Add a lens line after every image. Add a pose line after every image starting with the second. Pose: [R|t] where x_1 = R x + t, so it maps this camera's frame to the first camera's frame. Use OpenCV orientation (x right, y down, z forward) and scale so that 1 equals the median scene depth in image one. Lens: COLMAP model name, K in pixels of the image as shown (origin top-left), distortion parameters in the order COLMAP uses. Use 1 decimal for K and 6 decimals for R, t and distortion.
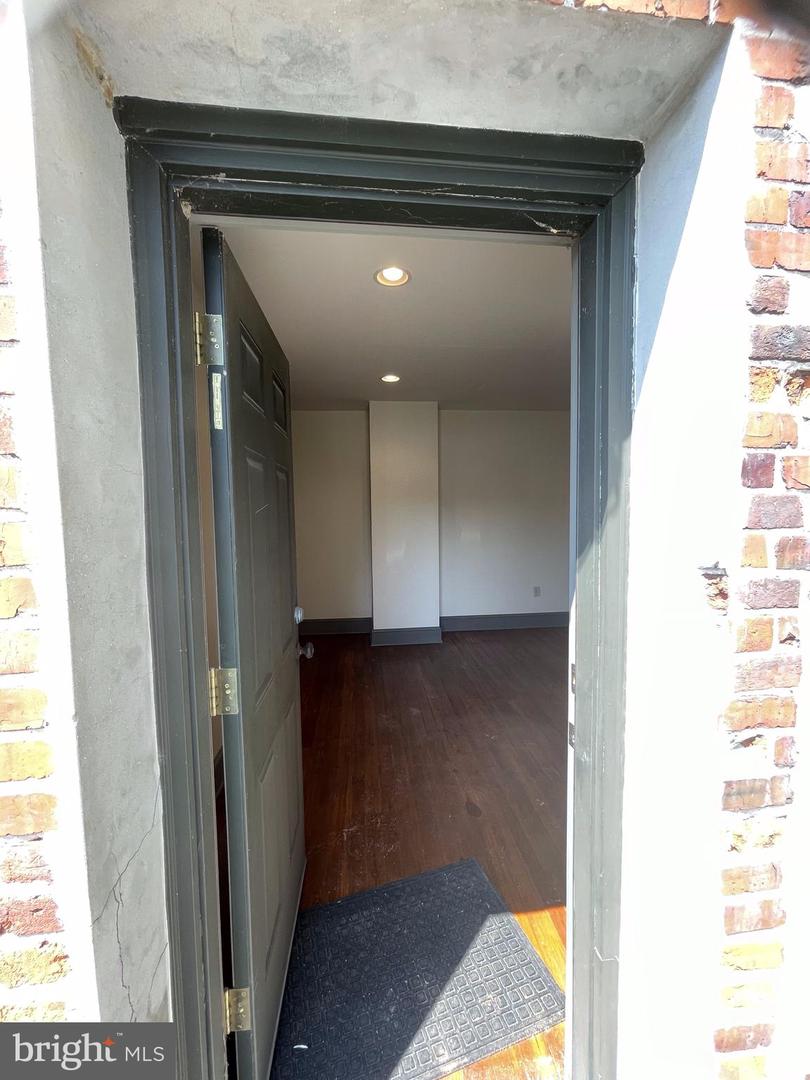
lens RADIAL K [[442.9, 0, 404.7], [0, 442.9, 542.1], [0, 0, 1]] dist [0.000243, -0.000280]
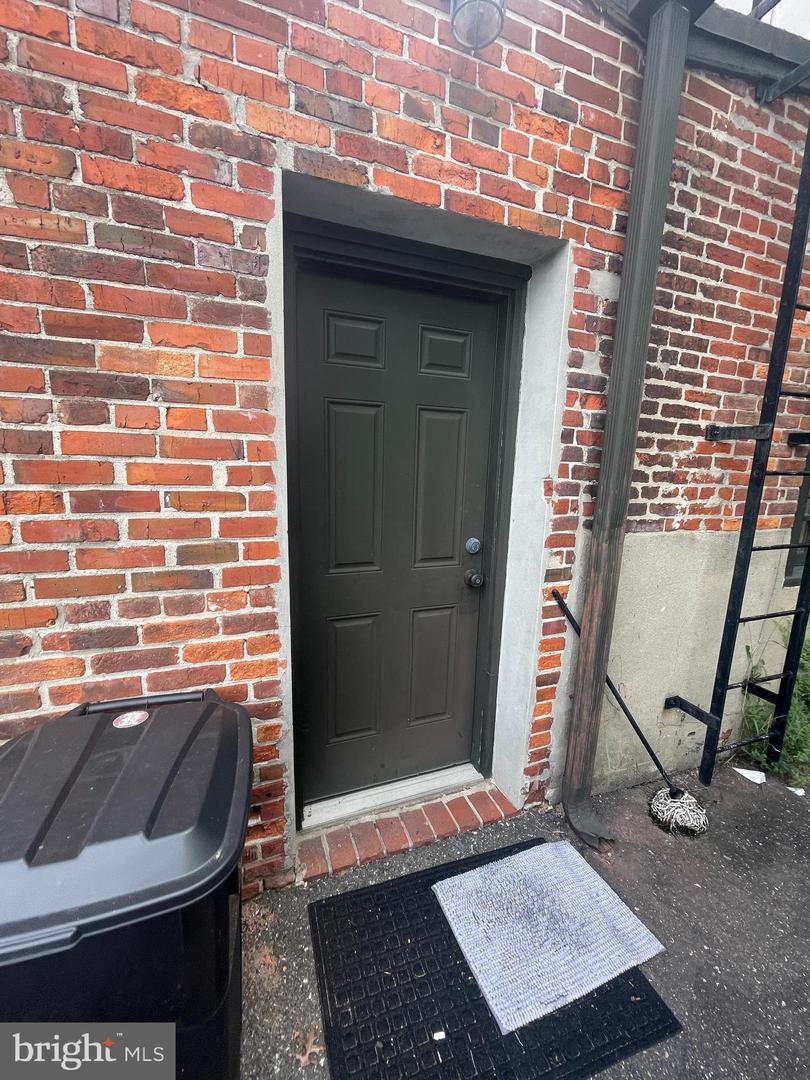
lens RADIAL K [[442.9, 0, 412.2], [0, 442.9, 540.3], [0, 0, 1]] dist [0.000243, -0.000280]
pose [[0.965720, -0.004542, 0.259545, -0.595244], [-0.027015, 0.992659, 0.117891, 0.131719], [-0.258175, -0.120861, 0.958508, -1.085941]]
